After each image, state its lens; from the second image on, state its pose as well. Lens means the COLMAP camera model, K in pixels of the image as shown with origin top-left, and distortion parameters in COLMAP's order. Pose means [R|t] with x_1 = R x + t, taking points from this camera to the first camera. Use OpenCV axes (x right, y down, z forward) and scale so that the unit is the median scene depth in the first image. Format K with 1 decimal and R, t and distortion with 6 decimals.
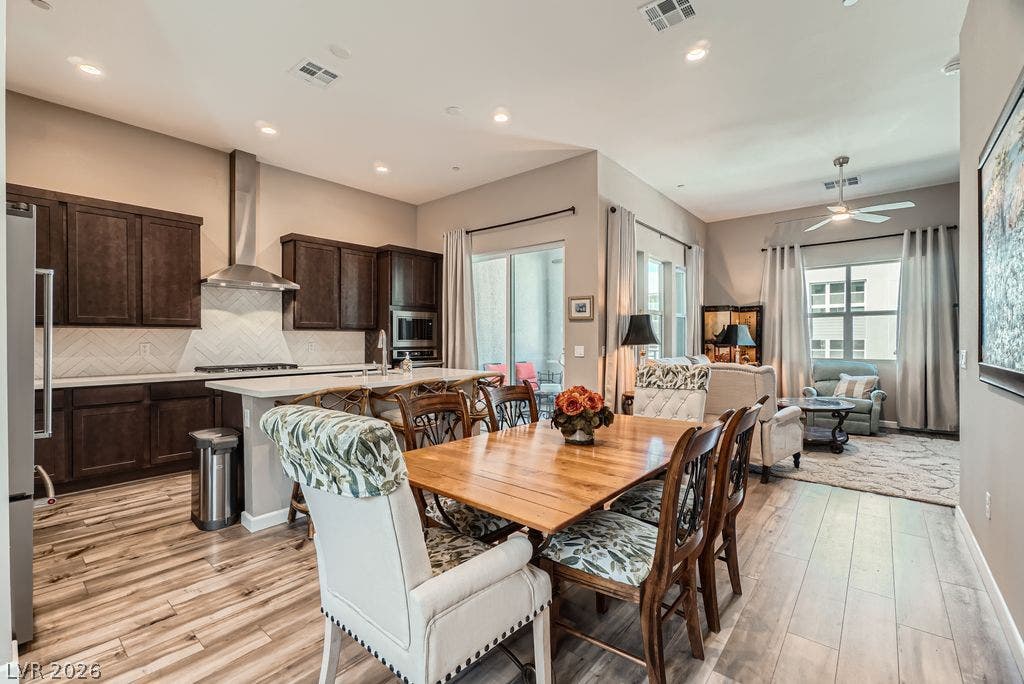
lens RADIAL K [[452.7, 0, 516.5], [0, 452.7, 341.9], [0, 0, 1]] dist [-0.007715, 0.003212]
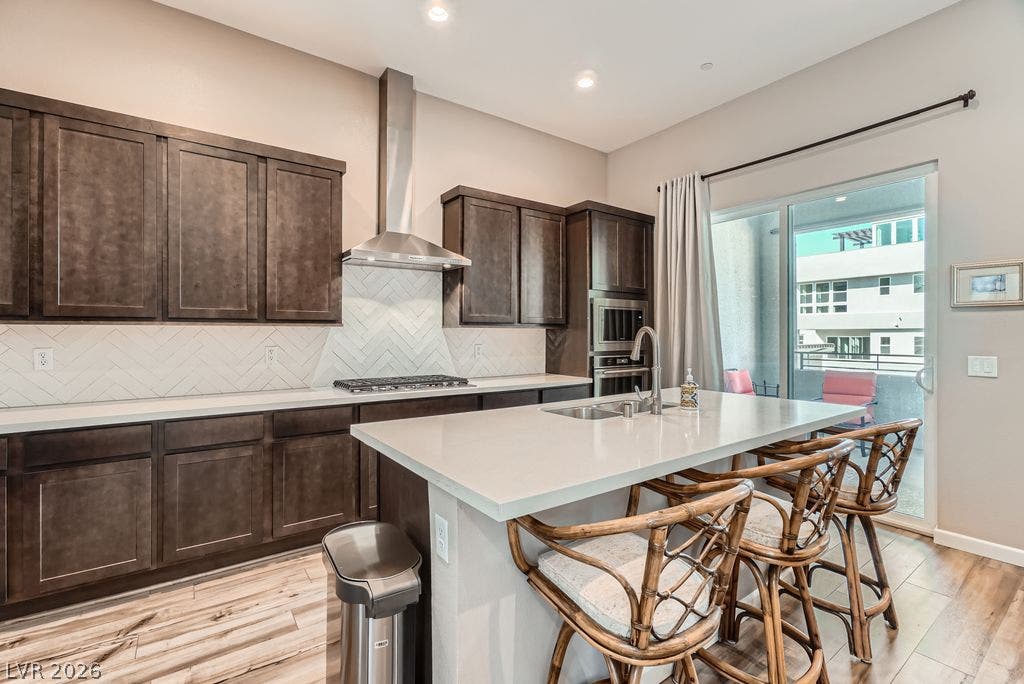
lens RADIAL K [[452.7, 0, 511.6], [0, 452.7, 334.7], [0, 0, 1]] dist [-0.007715, 0.003212]
pose [[0.969985, 0.005425, -0.243104, -0.284757], [-0.005745, 0.999983, -0.000605, -0.016177], [0.243097, 0.001983, 0.970000, 0.399661]]
